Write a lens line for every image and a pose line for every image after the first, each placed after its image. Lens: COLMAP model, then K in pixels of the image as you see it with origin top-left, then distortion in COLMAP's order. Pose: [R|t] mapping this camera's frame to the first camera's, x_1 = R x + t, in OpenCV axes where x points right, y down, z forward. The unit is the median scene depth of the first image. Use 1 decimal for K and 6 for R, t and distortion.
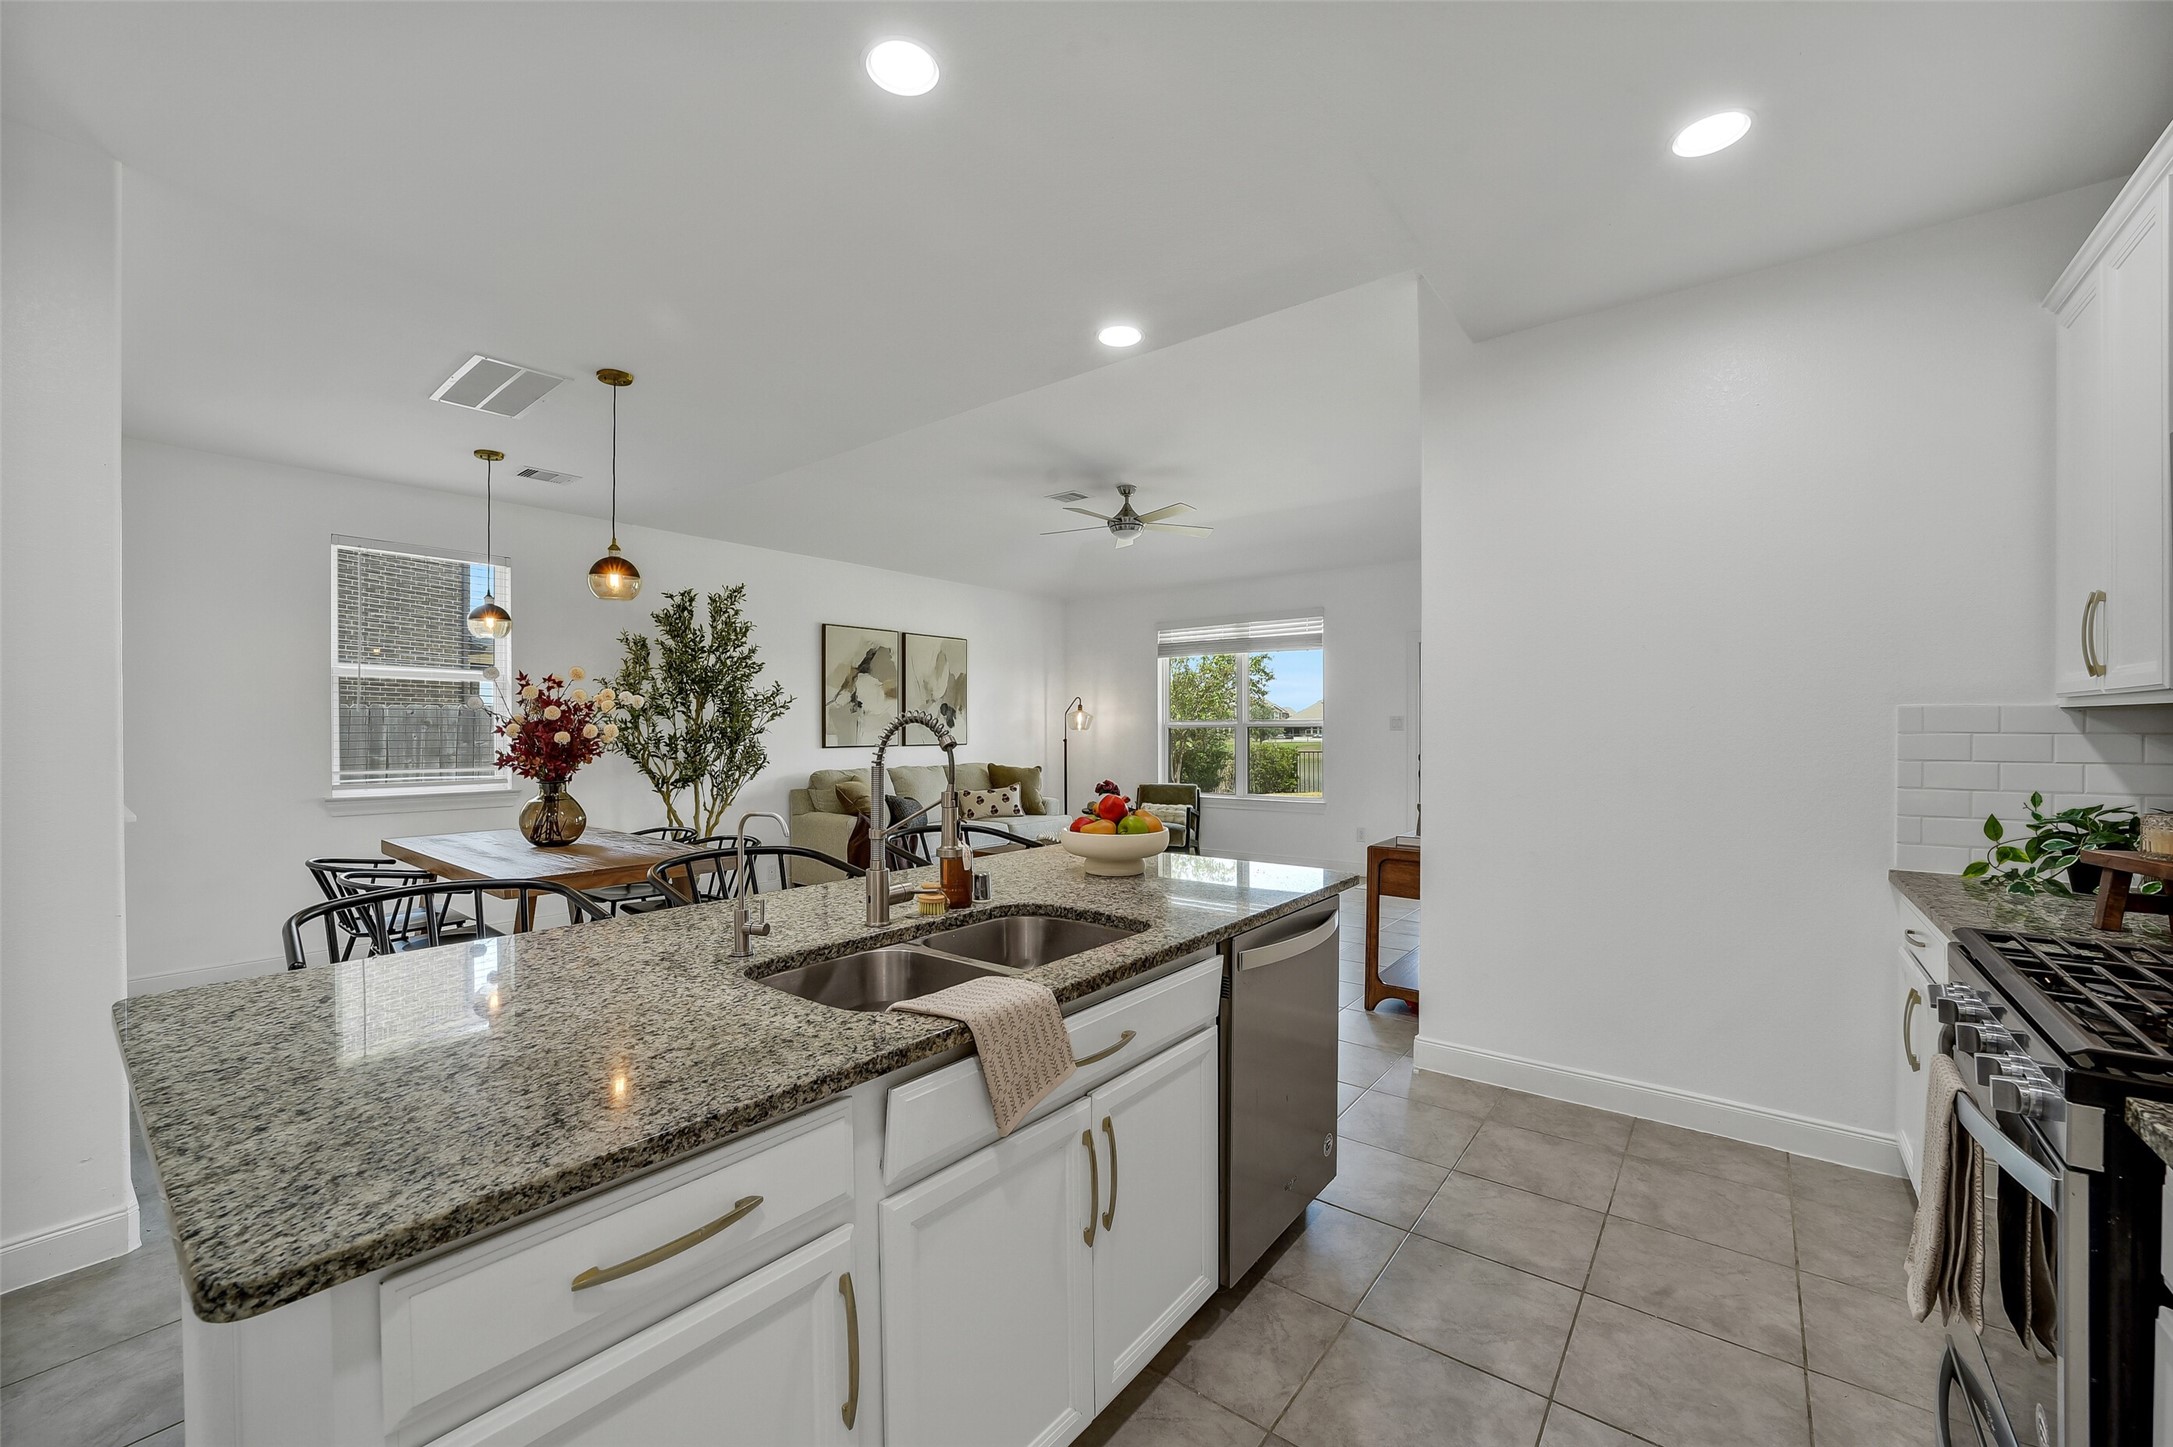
lens RADIAL K [[868.4, 0, 1109.9], [0, 868.4, 720.8], [0, 0, 1]] dist [-0.024922, 0.004072]
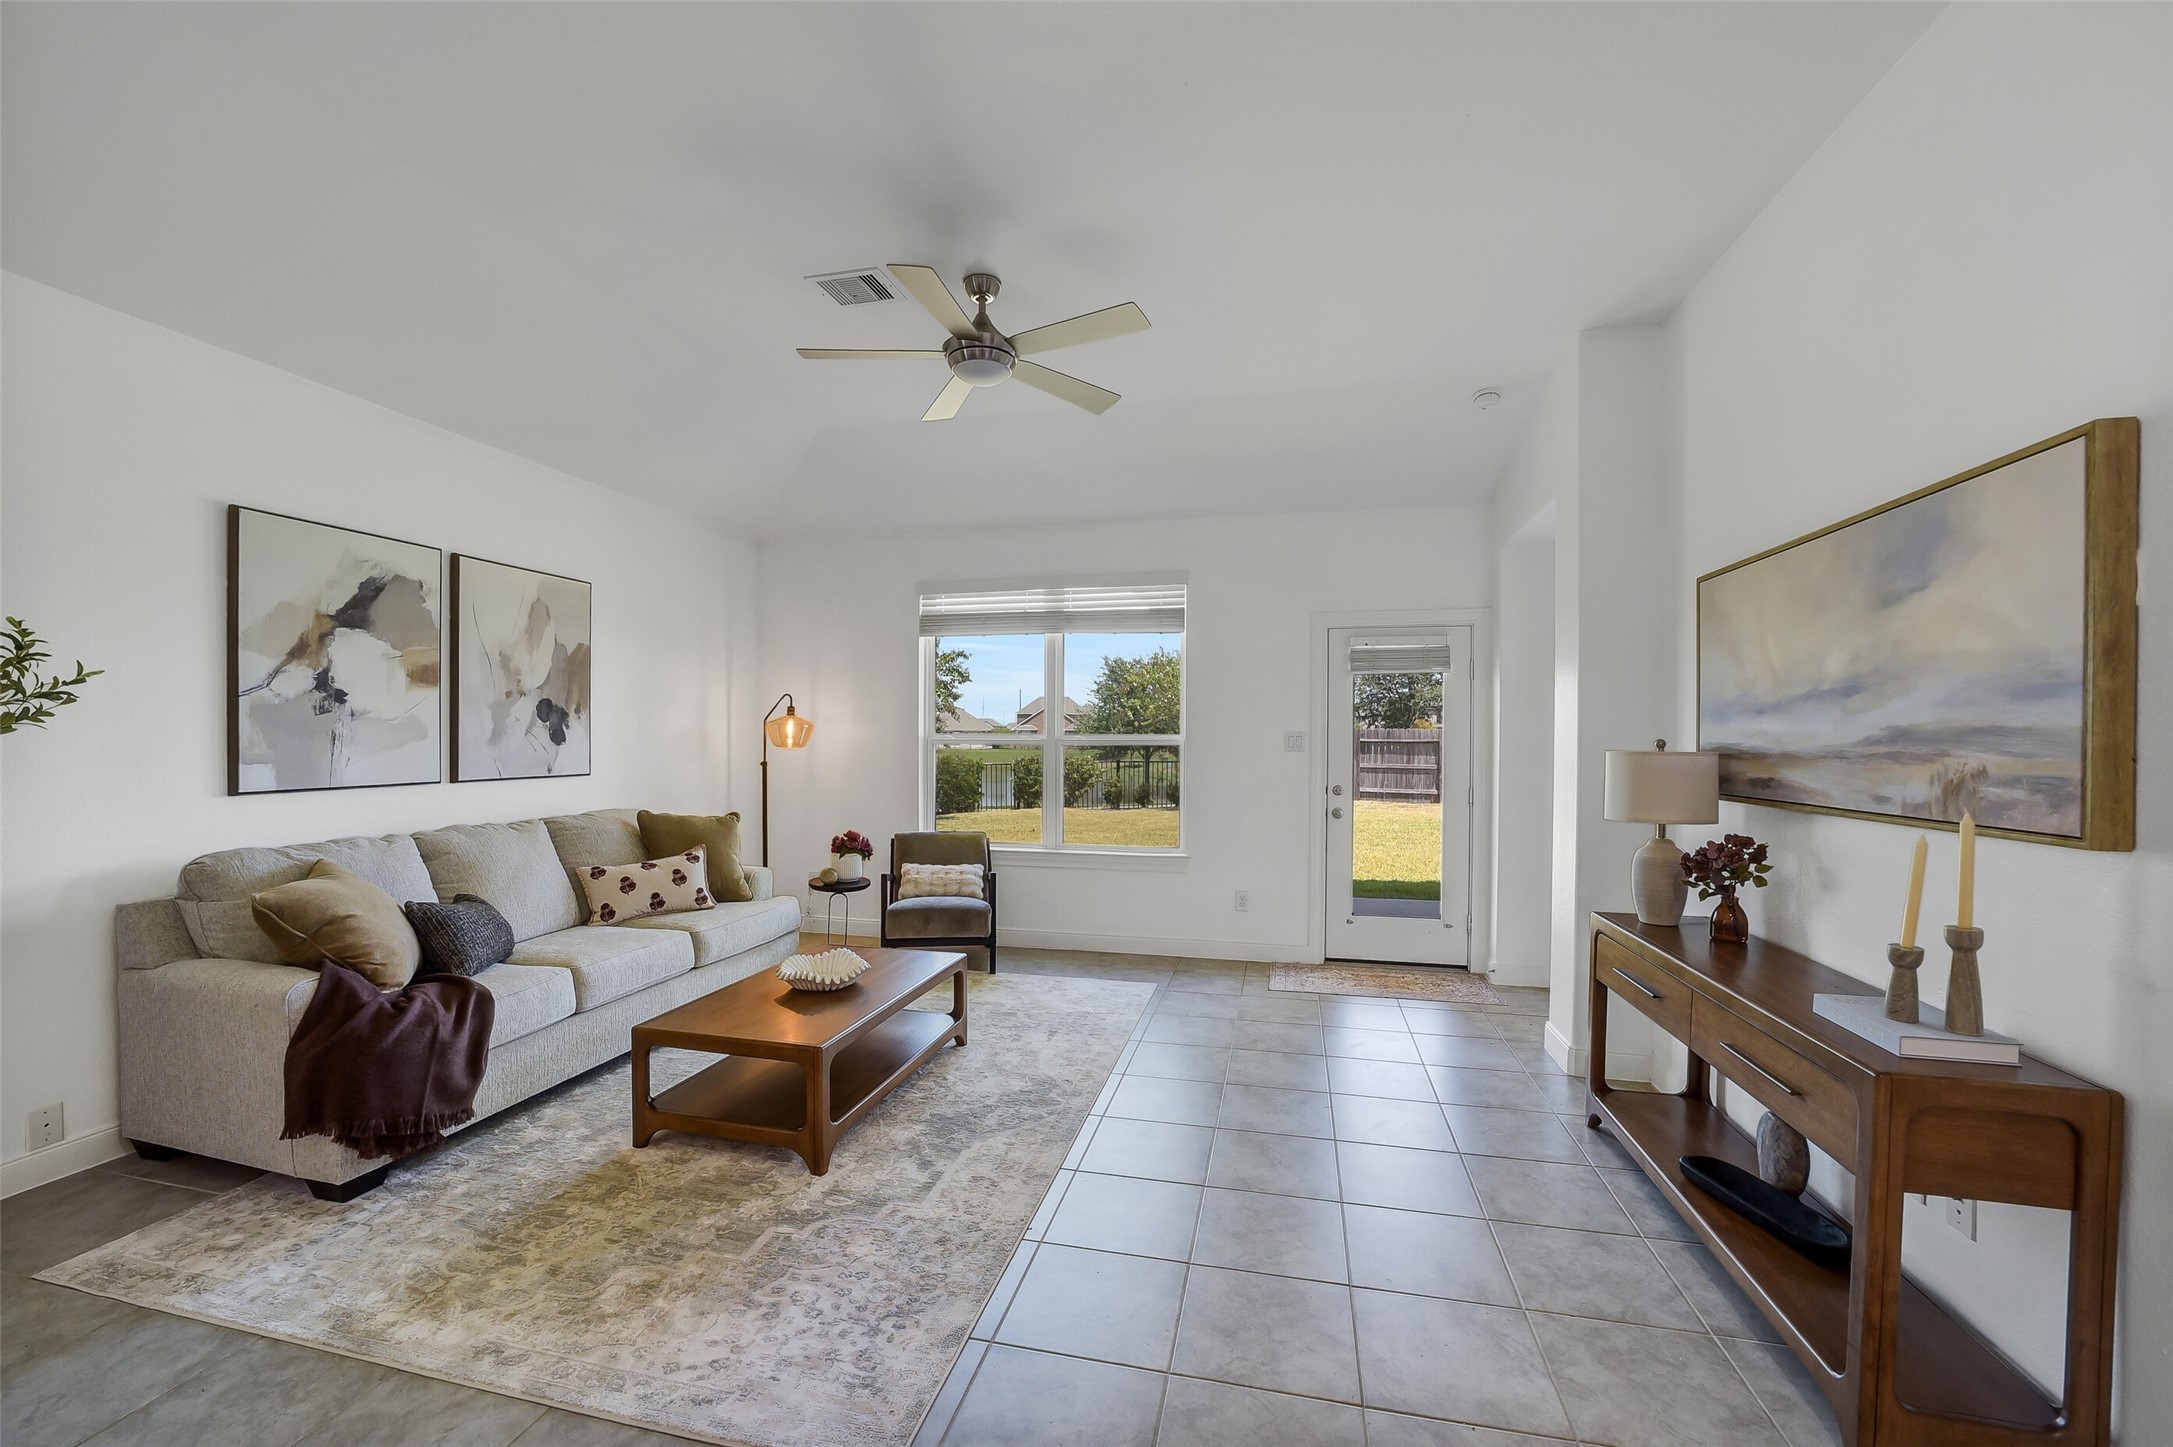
lens RADIAL K [[868.4, 0, 1083.1], [0, 868.4, 737.8], [0, 0, 1]] dist [-0.024922, 0.004072]
pose [[0.920392, 0.004777, 0.390967, -0.099661], [-0.009442, 0.999905, 0.010009, -0.004906], [-0.390882, -0.012904, 0.920350, 0.413605]]
